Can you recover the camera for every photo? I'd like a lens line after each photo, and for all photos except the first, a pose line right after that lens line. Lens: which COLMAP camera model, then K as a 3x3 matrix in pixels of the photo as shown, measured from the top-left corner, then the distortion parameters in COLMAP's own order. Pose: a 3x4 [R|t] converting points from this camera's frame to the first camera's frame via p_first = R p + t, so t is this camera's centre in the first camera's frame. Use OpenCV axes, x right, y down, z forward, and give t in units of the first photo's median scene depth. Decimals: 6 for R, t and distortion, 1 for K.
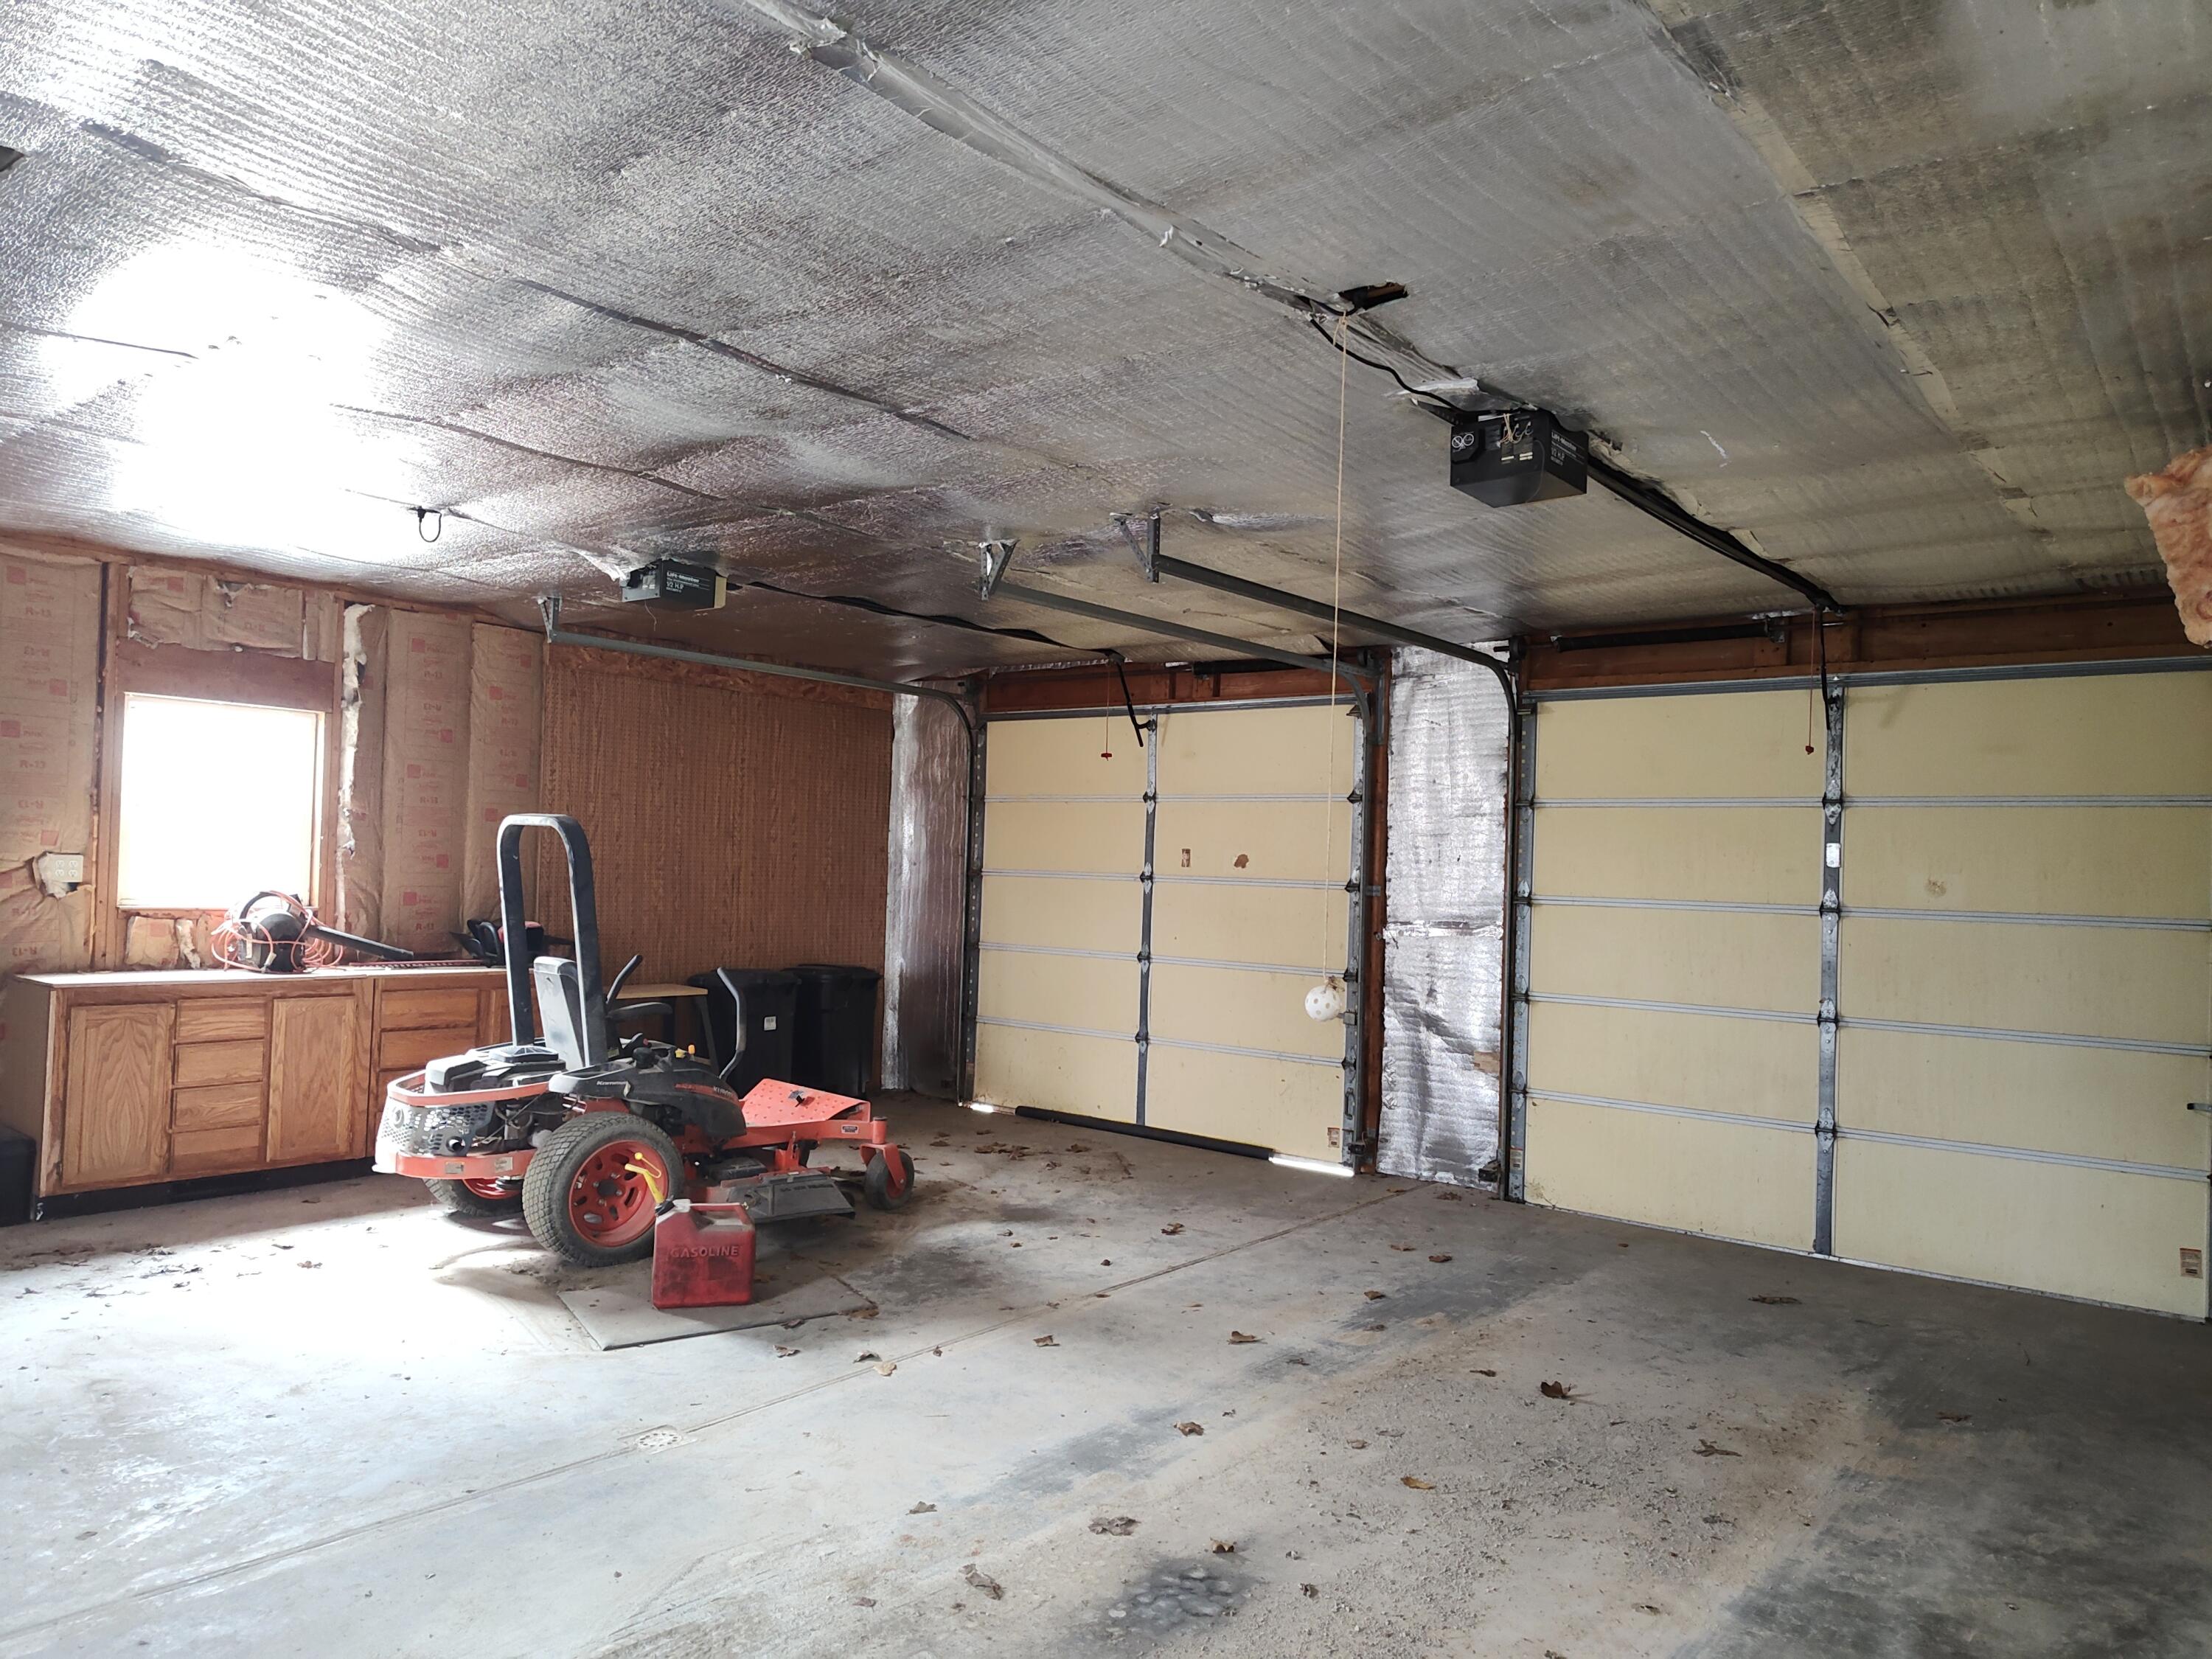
lens RADIAL K [[1509.1, 0, 1118.8], [0, 1509.1, 831.5], [0, 0, 1]] dist [0.042454, -0.043111]
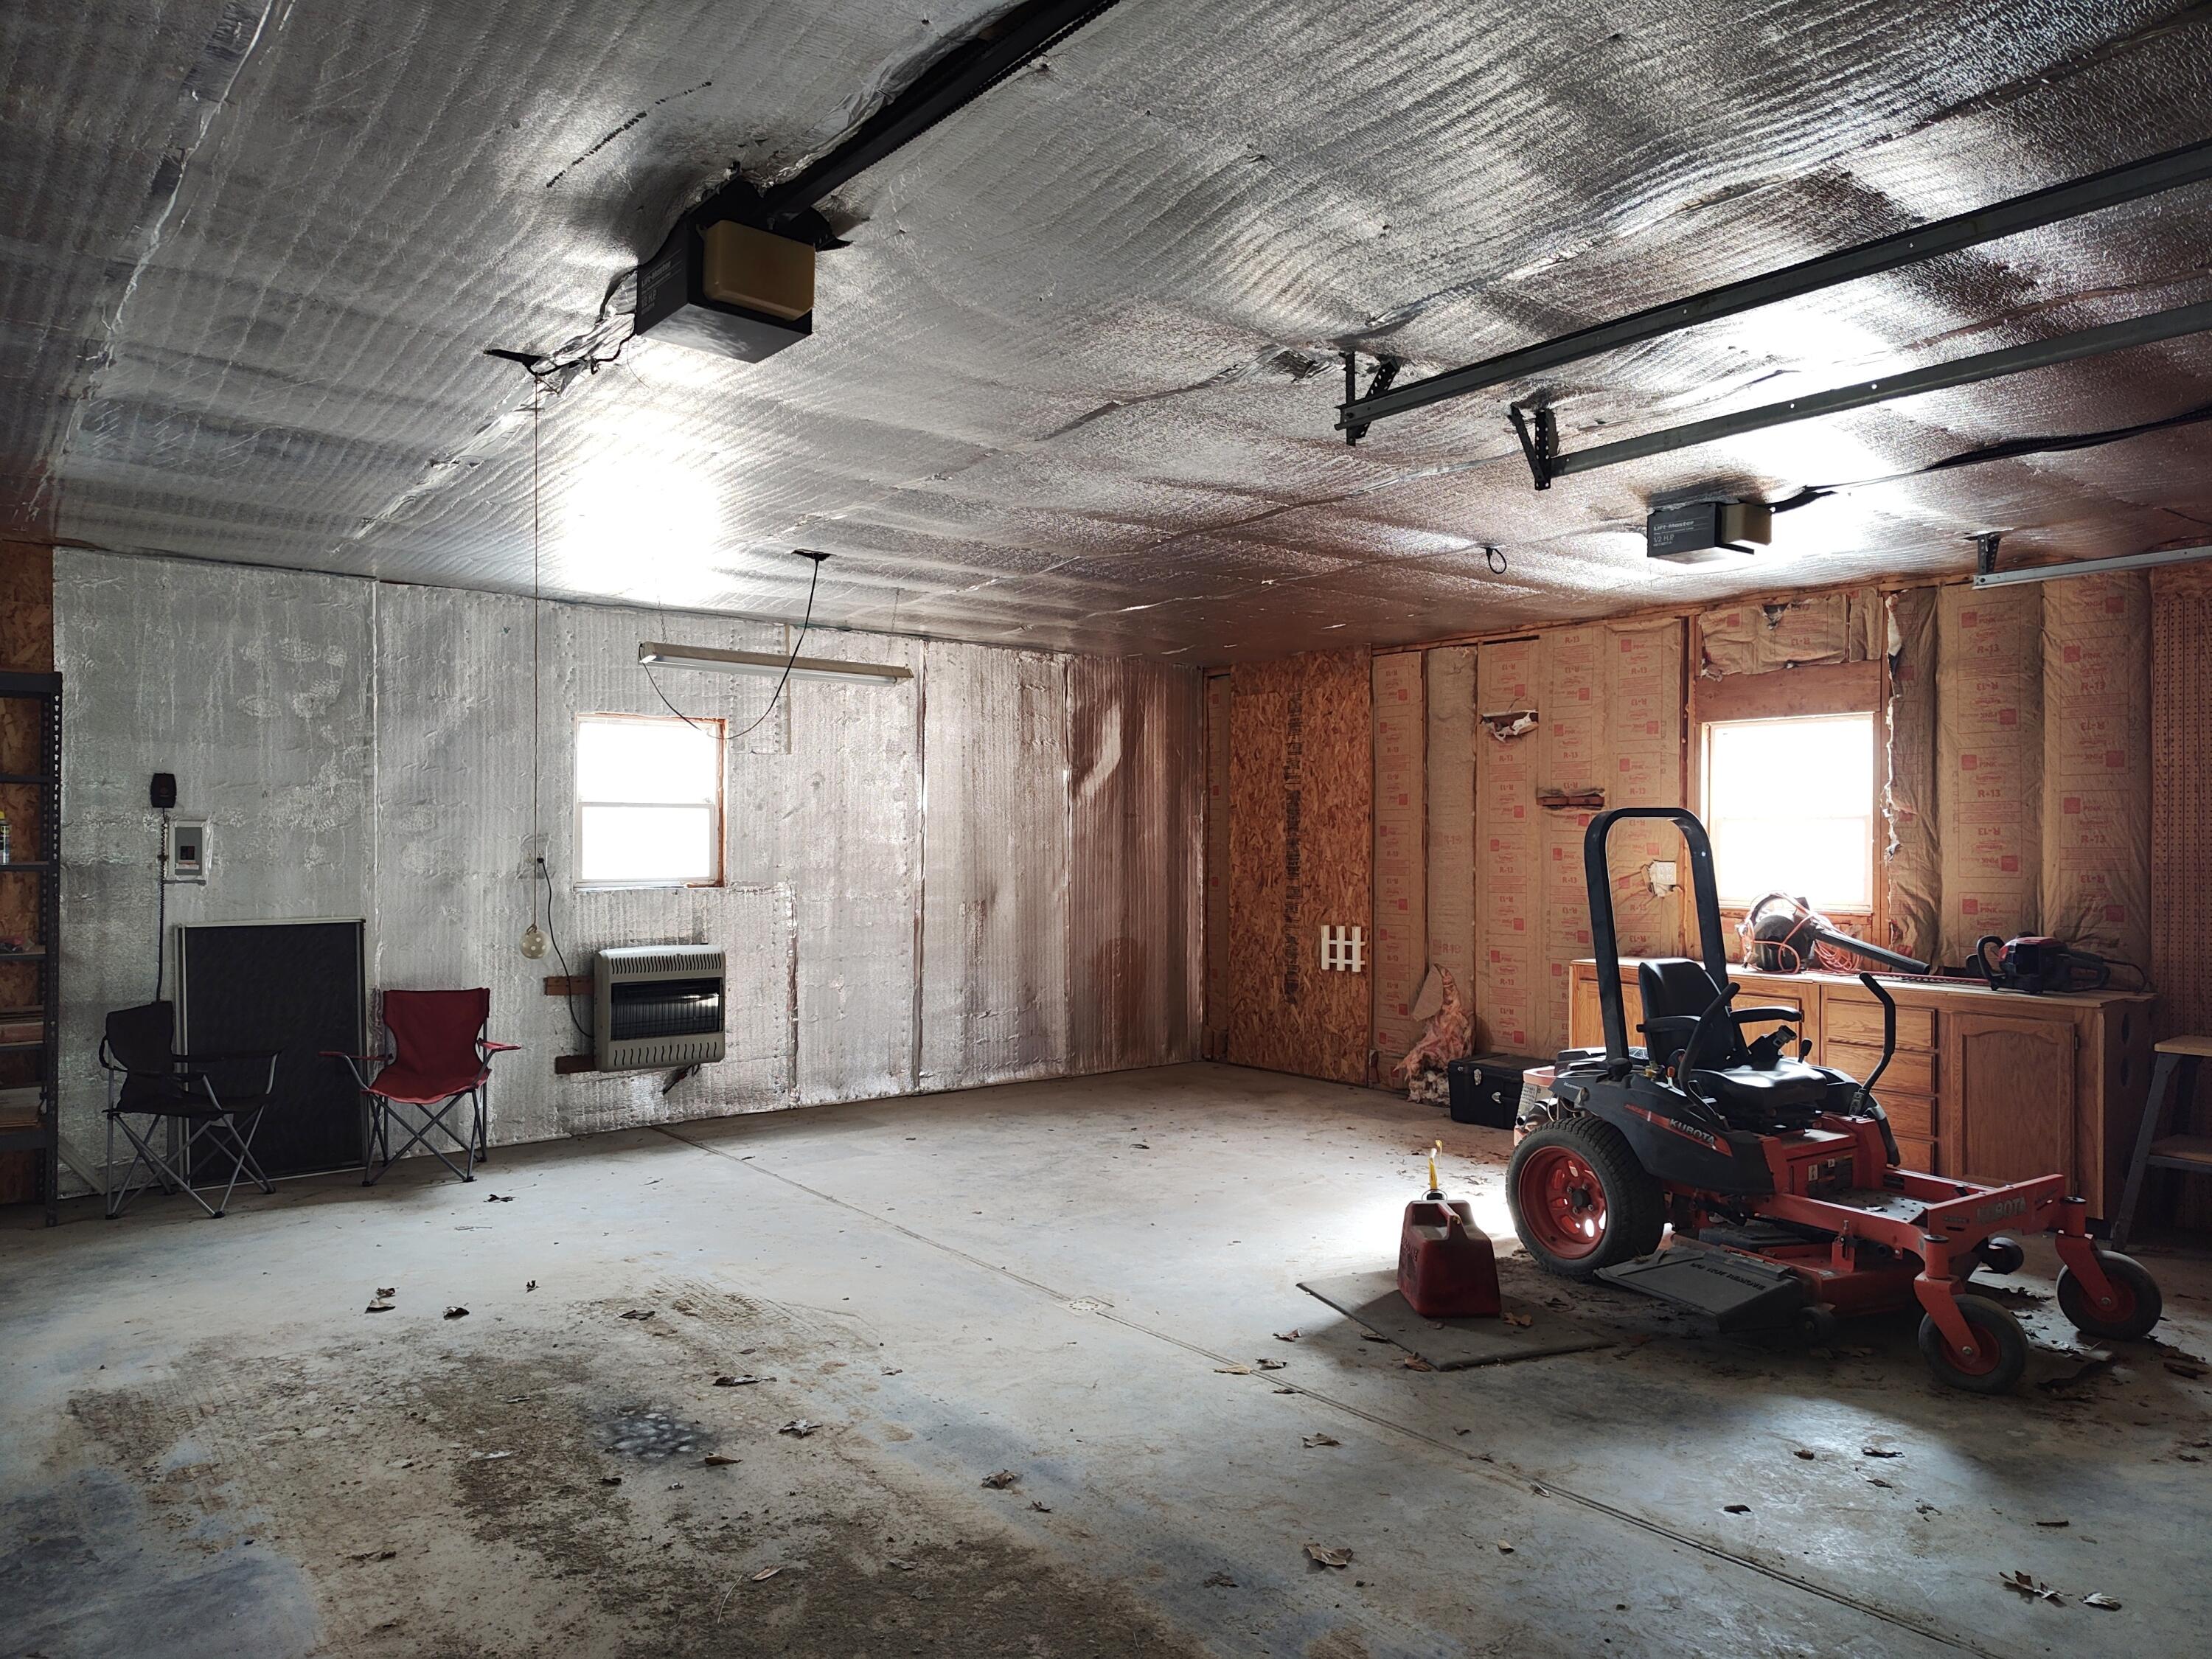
lens RADIAL K [[1509.1, 0, 1125.0], [0, 1509.1, 836.2], [0, 0, 1]] dist [0.042454, -0.043111]
pose [[-0.222189, -0.037900, -0.974267, 0.665724], [0.013224, 0.999035, -0.041879, 0.044422], [0.974914, -0.022189, -0.221474, 0.943459]]
